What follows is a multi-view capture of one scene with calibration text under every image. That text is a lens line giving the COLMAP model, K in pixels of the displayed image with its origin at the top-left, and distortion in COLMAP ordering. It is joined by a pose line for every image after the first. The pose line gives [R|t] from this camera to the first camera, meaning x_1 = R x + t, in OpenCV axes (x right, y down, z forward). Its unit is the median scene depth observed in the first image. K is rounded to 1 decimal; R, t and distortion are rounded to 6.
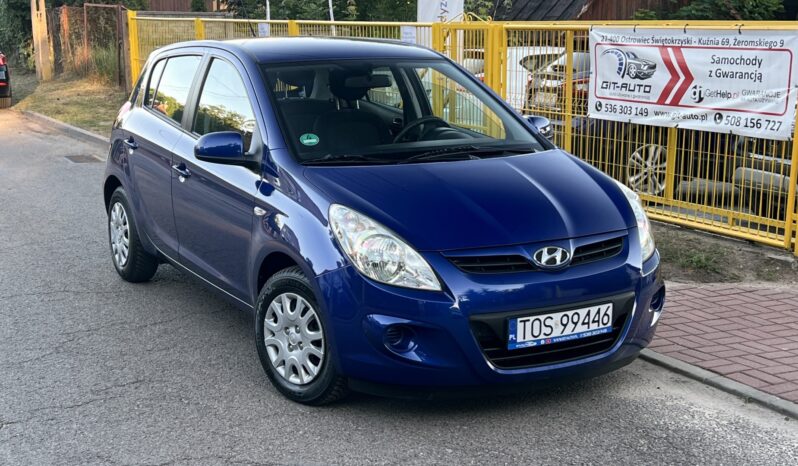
lens RADIAL K [[1112.8, 0, 399.0], [0, 1112.8, 233.0], [0, 0, 1]] dist [0.196732, -0.545269]
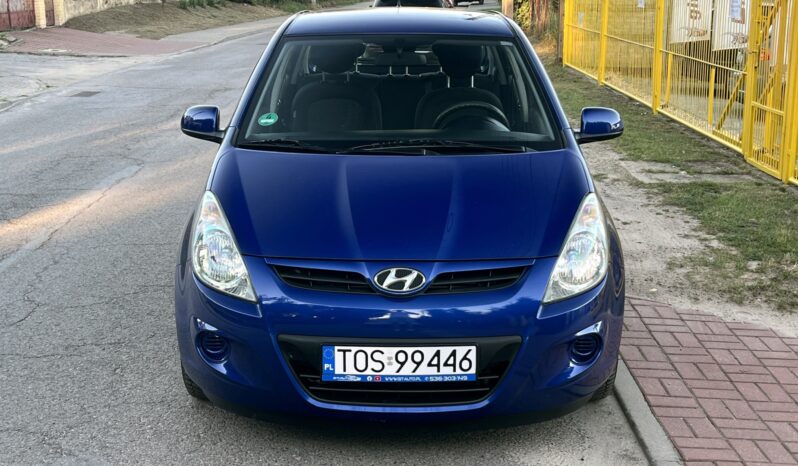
lens RADIAL K [[1059.5, 0, 399.0], [0, 1059.5, 233.0], [0, 0, 1]] dist [0.195011, -0.594289]
pose [[0.874021, 0.117361, -0.471501, 0.484317], [-0.097831, 0.993024, 0.065823, -0.063135], [0.475937, -0.011403, 0.879406, 0.286266]]
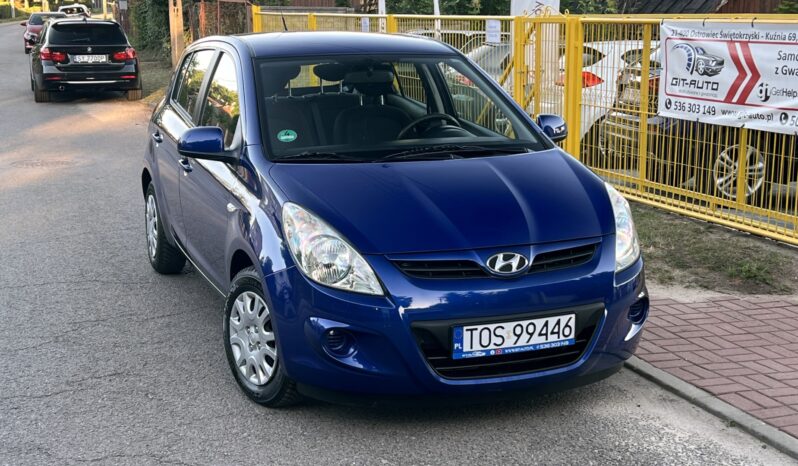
lens RADIAL K [[1112.8, 0, 399.0], [0, 1112.8, 233.0], [0, 0, 1]] dist [0.196732, -0.545269]
pose [[0.989711, 0.026913, -0.140528, 0.169972], [-0.026198, 0.999633, 0.006936, -0.008233], [0.140663, -0.003183, 0.990052, 0.044586]]
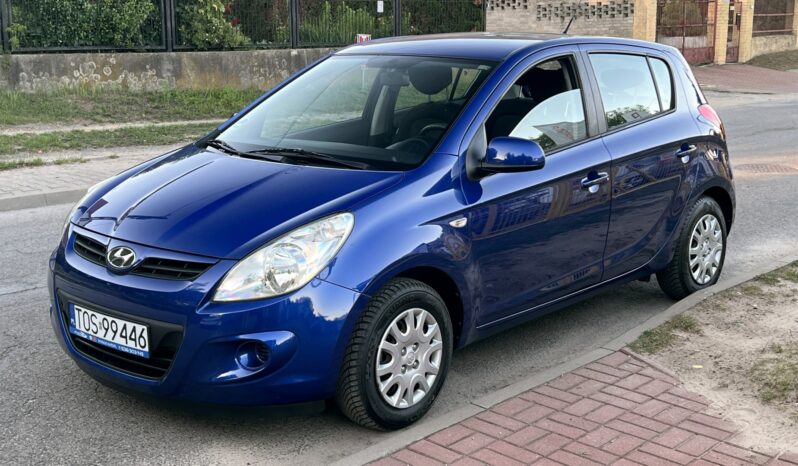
lens RADIAL K [[1059.5, 0, 399.0], [0, 1059.5, 233.0], [0, 0, 1]] dist [0.195011, -0.594289]
pose [[0.332134, 0.190521, -0.923790, 1.007168], [-0.184019, 0.973657, 0.134645, -0.158429], [0.925107, 0.125275, 0.358444, 0.848477]]
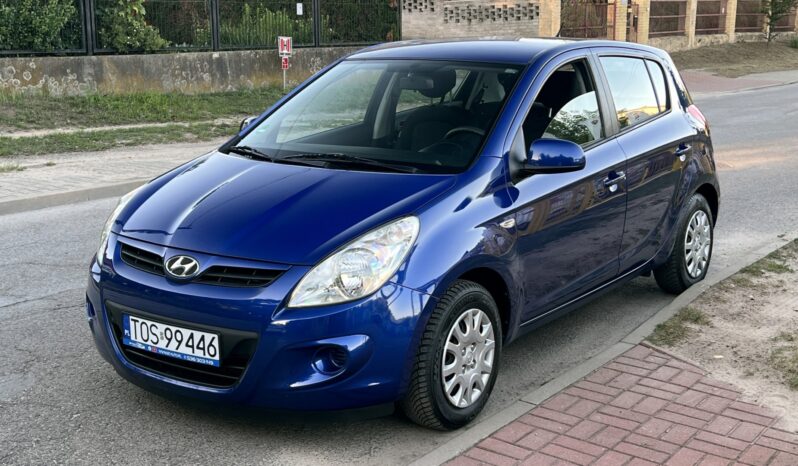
lens RADIAL K [[1059.5, 0, 399.0], [0, 1059.5, 233.0], [0, 0, 1]] dist [0.195011, -0.594289]
pose [[0.431200, 0.180213, -0.884076, 0.963686], [-0.173946, 0.978072, 0.114533, -0.135735], [0.885330, 0.104395, 0.453092, 0.715929]]
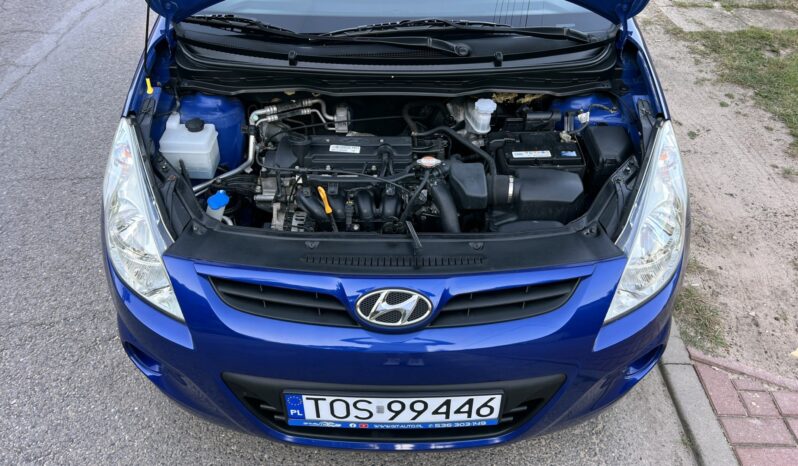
lens RADIAL K [[621.3, 0, 399.0], [0, 621.3, 233.0], [0, 0, 1]] dist [0.041930, -0.002172]
pose [[0.870732, 0.311233, -0.380736, 0.234723], [-0.096133, 0.867027, 0.488899, -0.156940], [0.482271, -0.389099, 0.784868, 0.736288]]
